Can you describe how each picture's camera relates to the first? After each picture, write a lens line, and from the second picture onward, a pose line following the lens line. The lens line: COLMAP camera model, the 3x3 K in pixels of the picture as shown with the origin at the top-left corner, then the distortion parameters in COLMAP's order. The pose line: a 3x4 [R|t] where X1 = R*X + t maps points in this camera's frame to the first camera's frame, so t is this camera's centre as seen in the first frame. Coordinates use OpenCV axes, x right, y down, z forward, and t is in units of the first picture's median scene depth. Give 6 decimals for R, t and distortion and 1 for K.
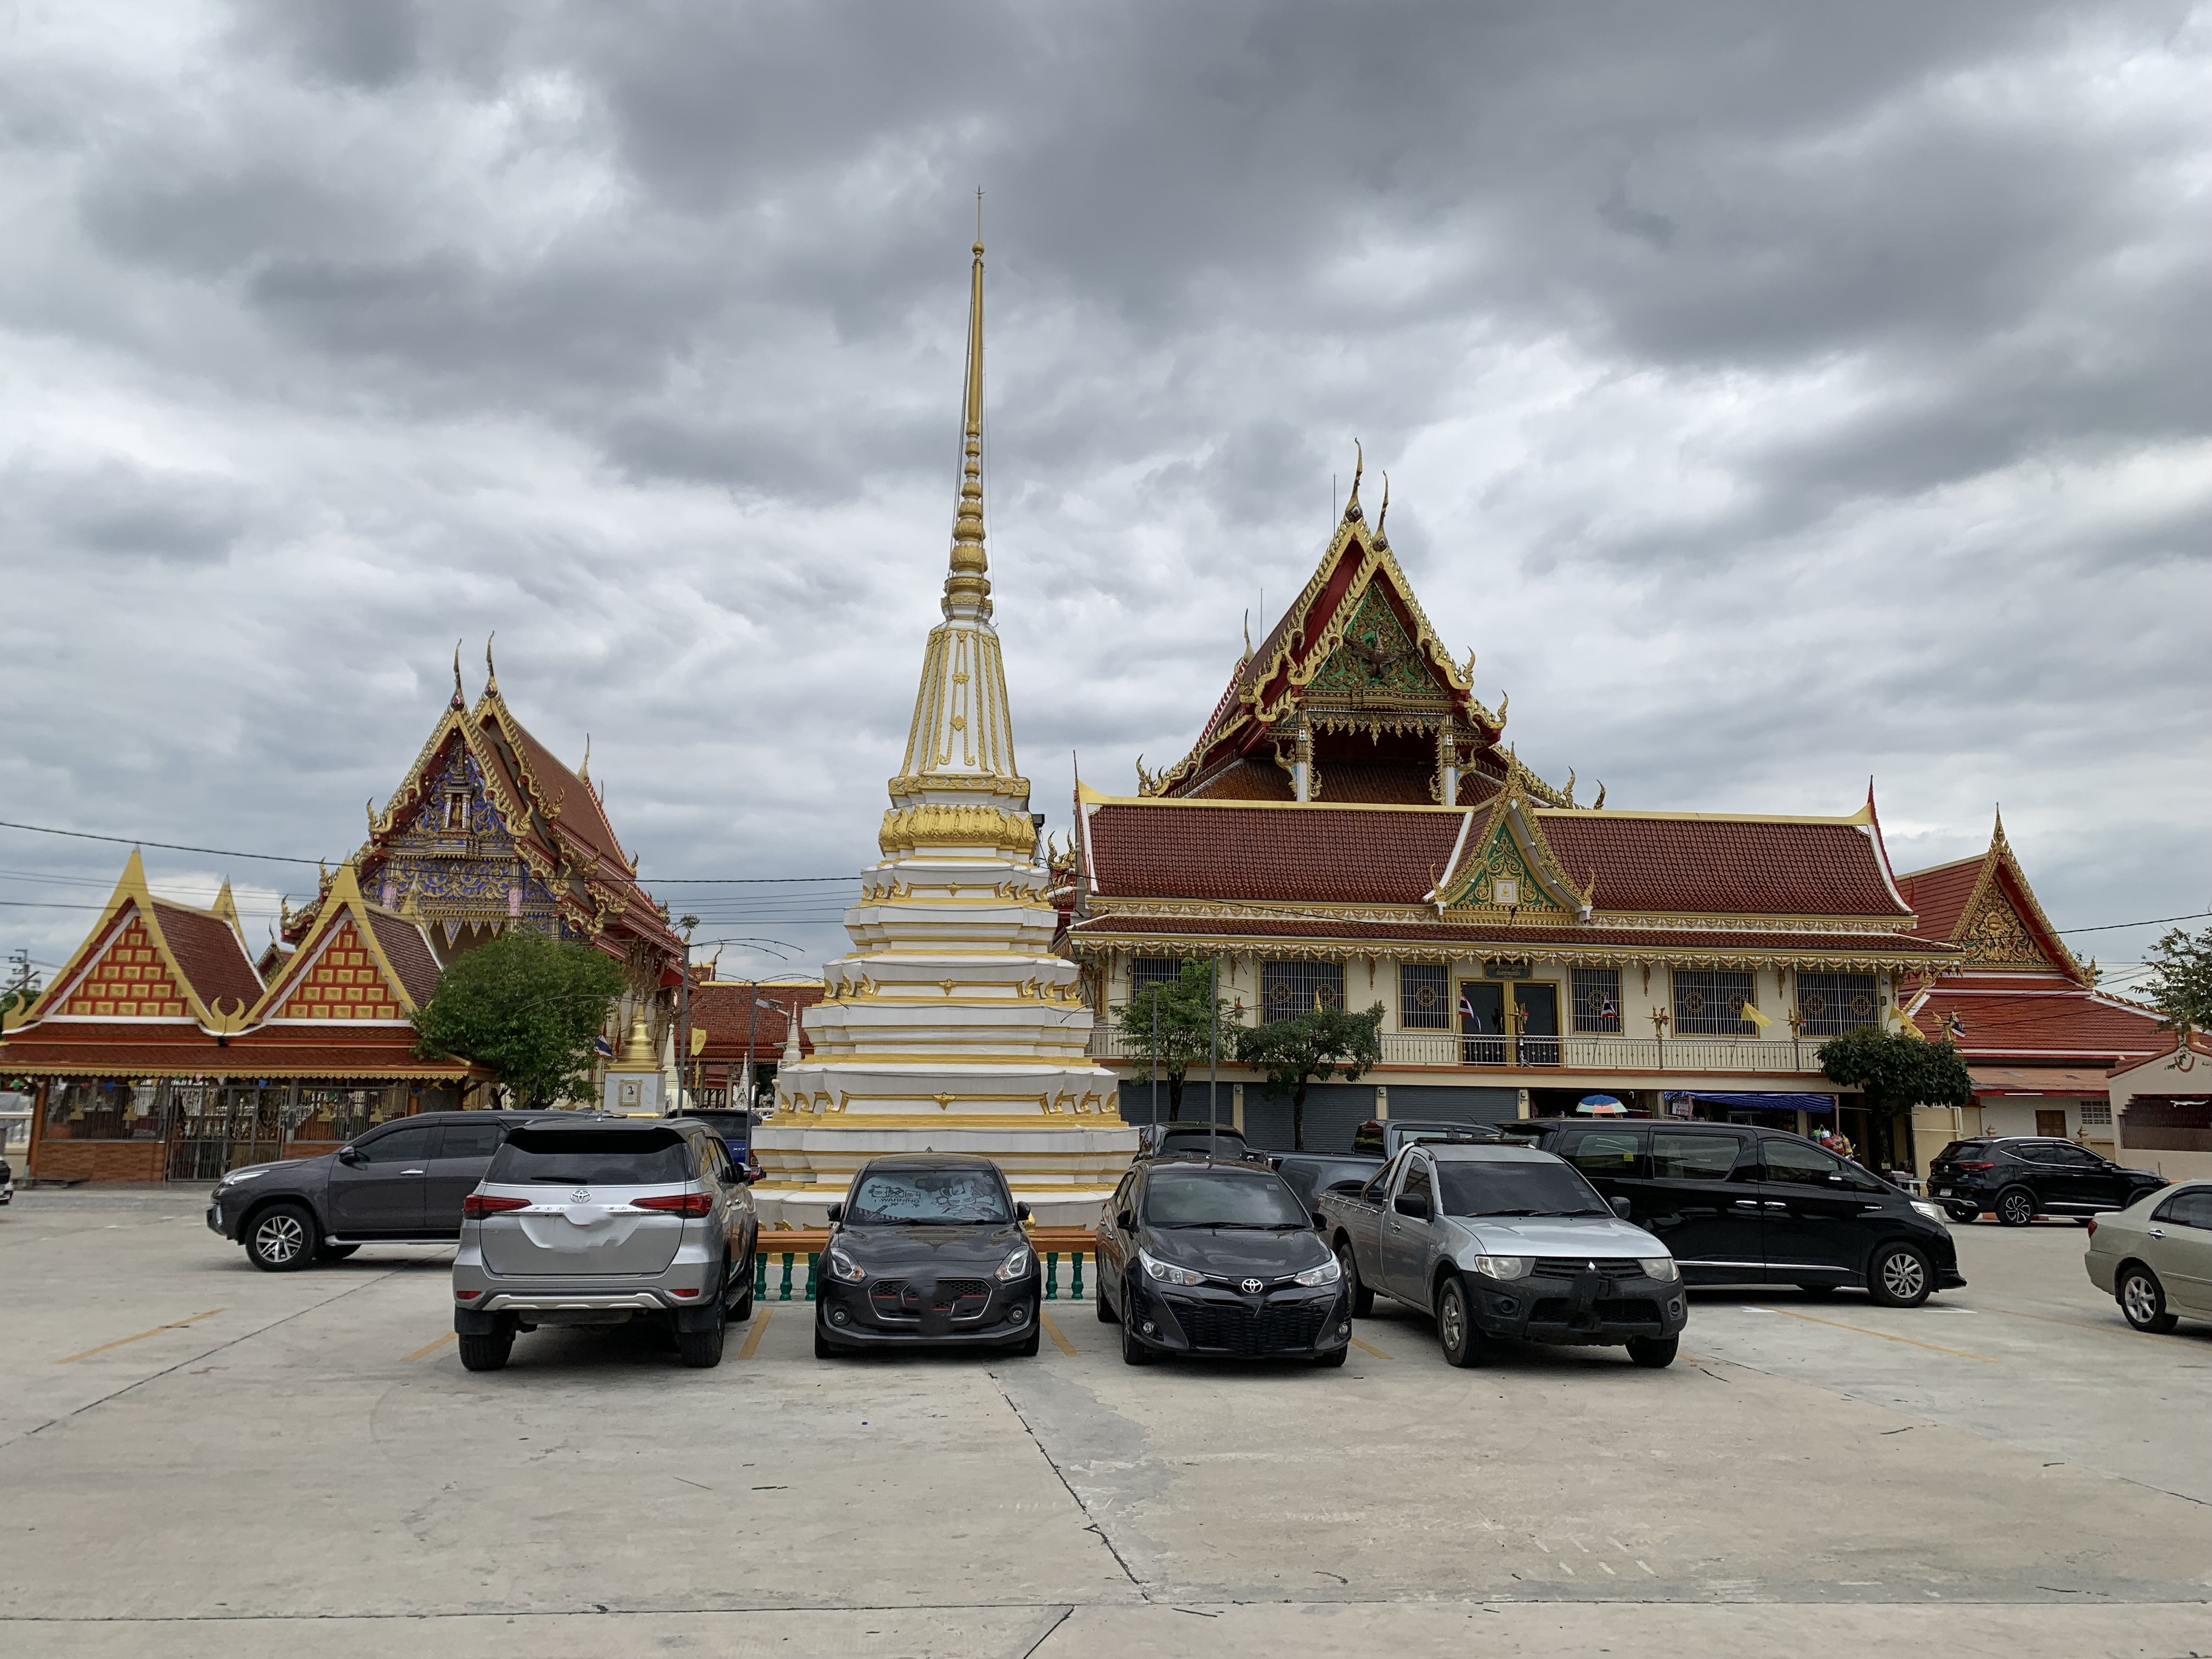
lens RADIAL K [[1671.5, 0, 1106.0], [0, 1671.5, 829.5], [0, 0, 1]] dist [0.098653, -0.000753]
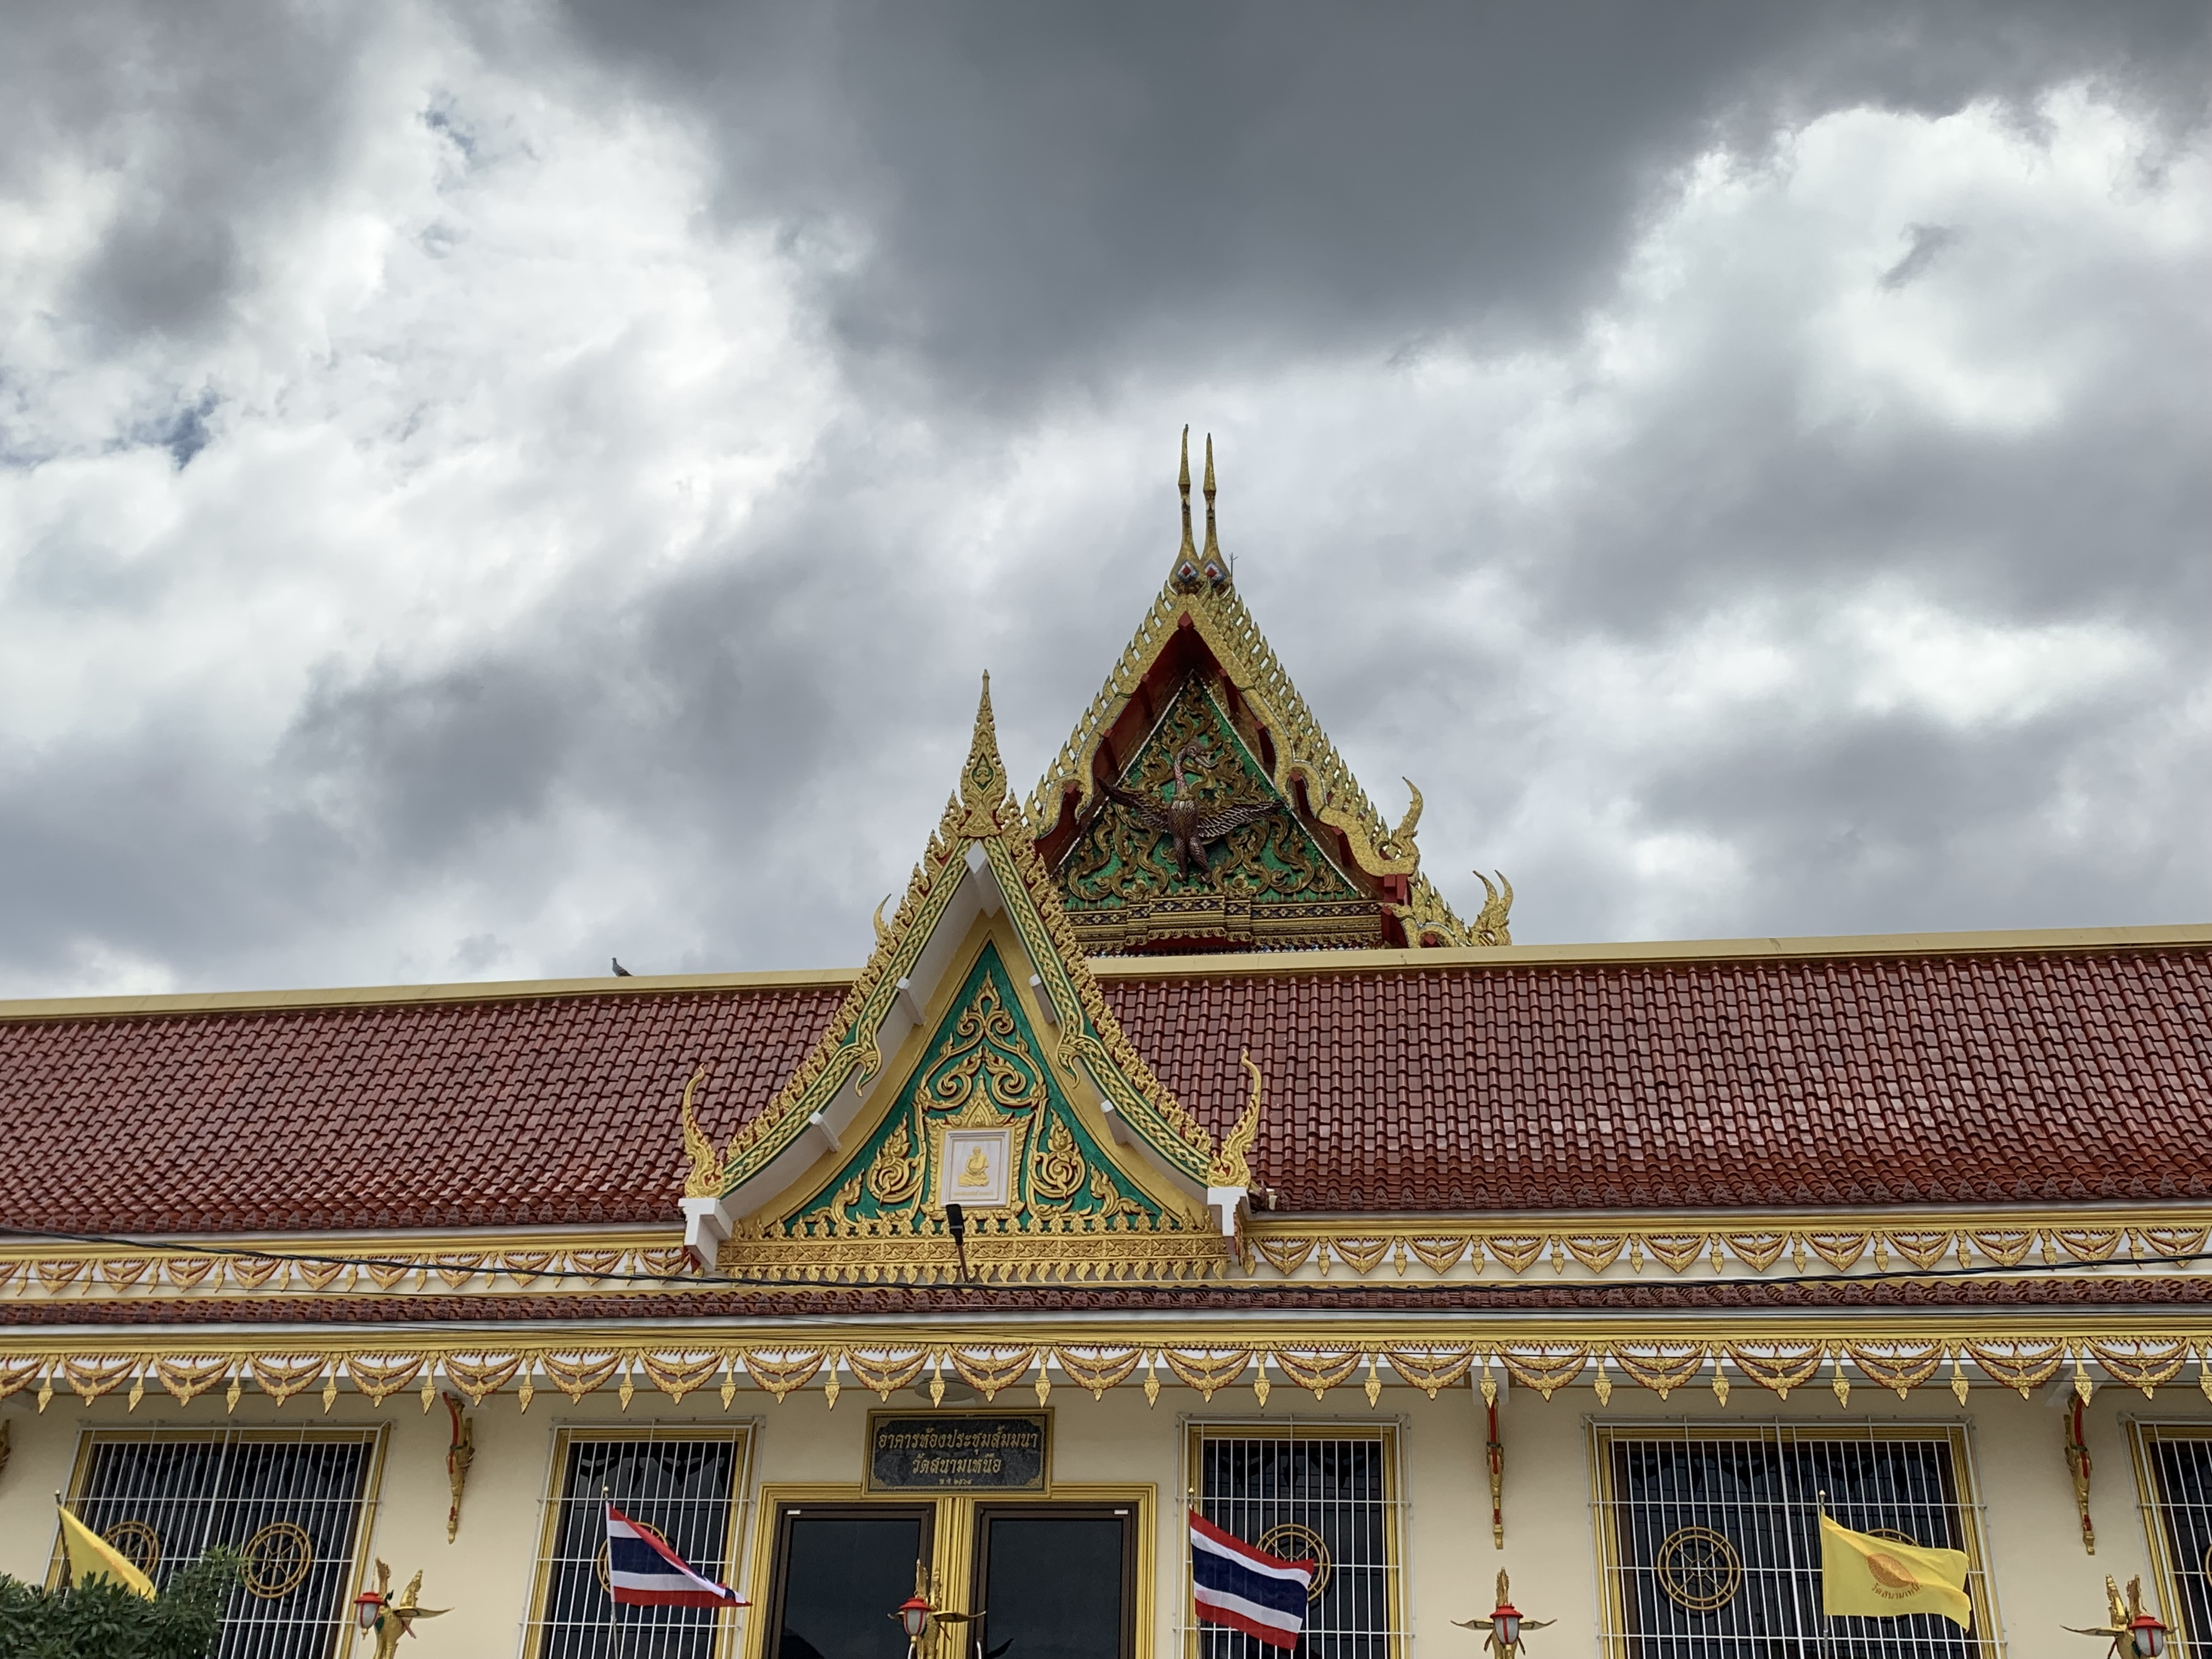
lens RADIAL K [[2253.5, 0, 1106.0], [0, 2253.5, 829.5], [0, 0, 1]] dist [0.005563, 0.004435]
pose [[0.970429, -0.099730, -0.219823, 0.322139], [0.020221, 0.941047, -0.337671, 0.102712], [0.240540, 0.323241, 0.915235, 0.600470]]
